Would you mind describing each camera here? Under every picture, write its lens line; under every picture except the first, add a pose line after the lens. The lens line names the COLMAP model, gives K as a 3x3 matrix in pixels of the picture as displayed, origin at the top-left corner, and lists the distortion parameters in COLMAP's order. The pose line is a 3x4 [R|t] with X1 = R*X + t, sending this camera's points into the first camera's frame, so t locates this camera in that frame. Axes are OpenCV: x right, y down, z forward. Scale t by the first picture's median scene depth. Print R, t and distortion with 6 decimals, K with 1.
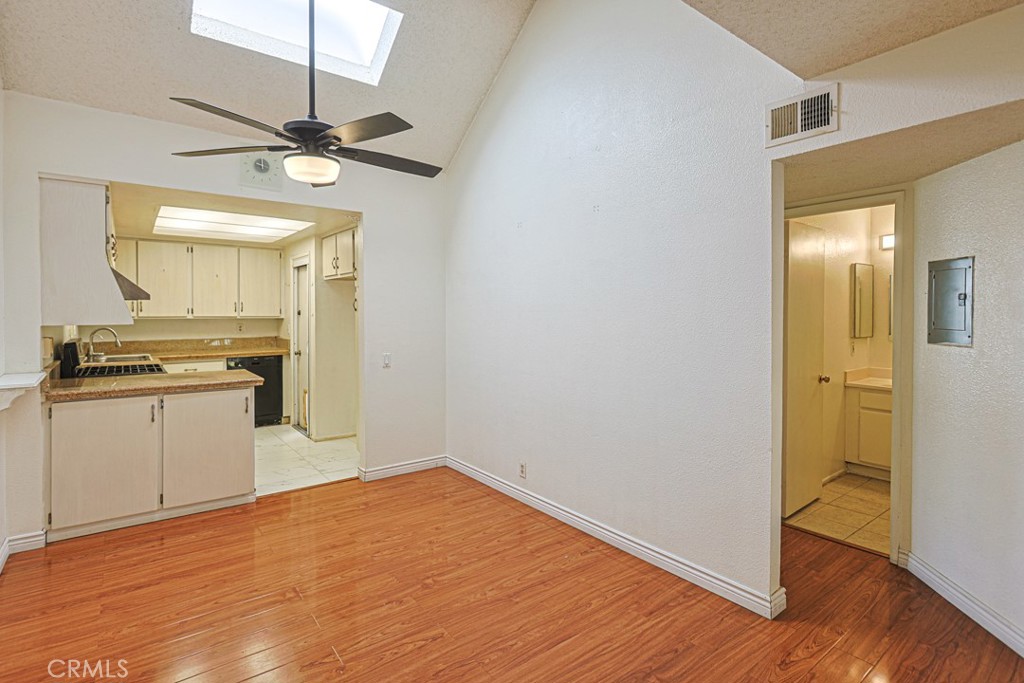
lens RADIAL K [[494.6, 0, 518.0], [0, 494.6, 321.5], [0, 0, 1]] dist [-0.003525, -0.000005]
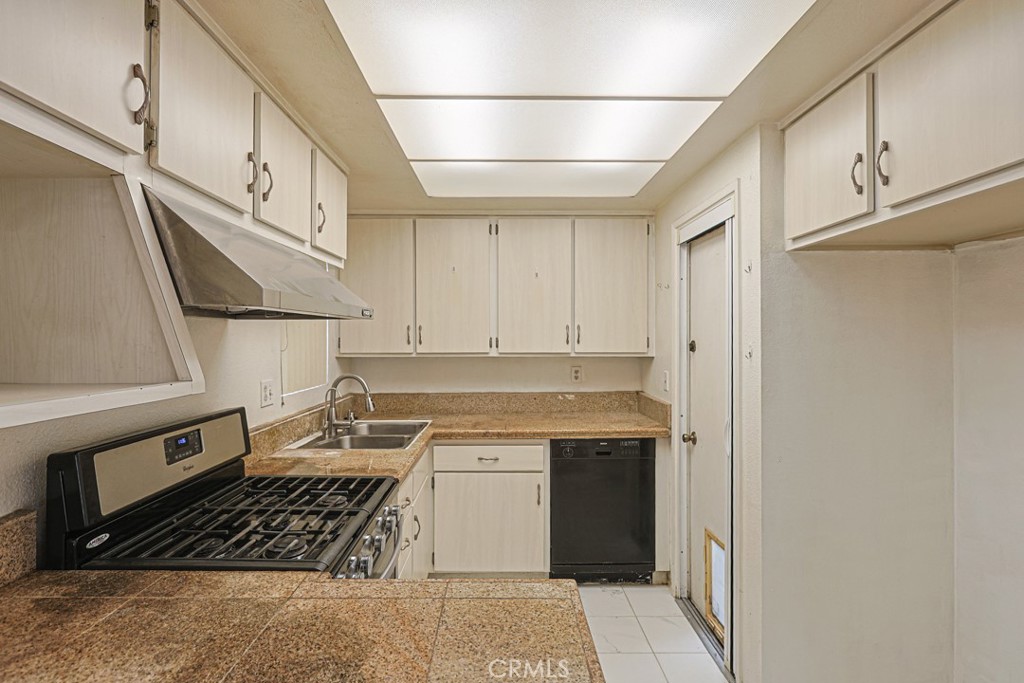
lens RADIAL K [[515.7, 0, 500.8], [0, 515.7, 342.6], [0, 0, 1]] dist [-0.002981, -0.000573]
pose [[0.786331, -0.002905, -0.617798, -0.326911], [-0.006280, 0.999900, -0.012694, -0.015159], [0.617773, 0.013861, 0.786234, 0.593814]]
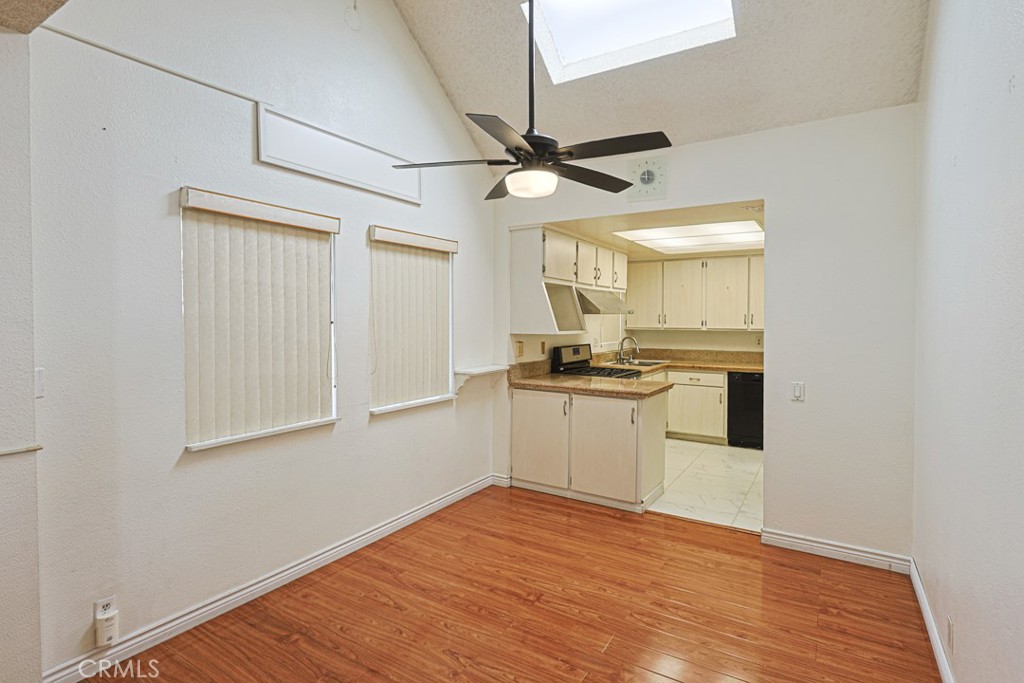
lens RADIAL K [[515.7, 0, 508.1], [0, 515.7, 330.1], [0, 0, 1]] dist [-0.002981, -0.000573]
pose [[0.329829, 0.013289, -0.943947, 0.242417], [-0.018932, 0.999793, 0.007460, -0.007403], [0.943851, 0.015410, 0.330013, 0.263767]]
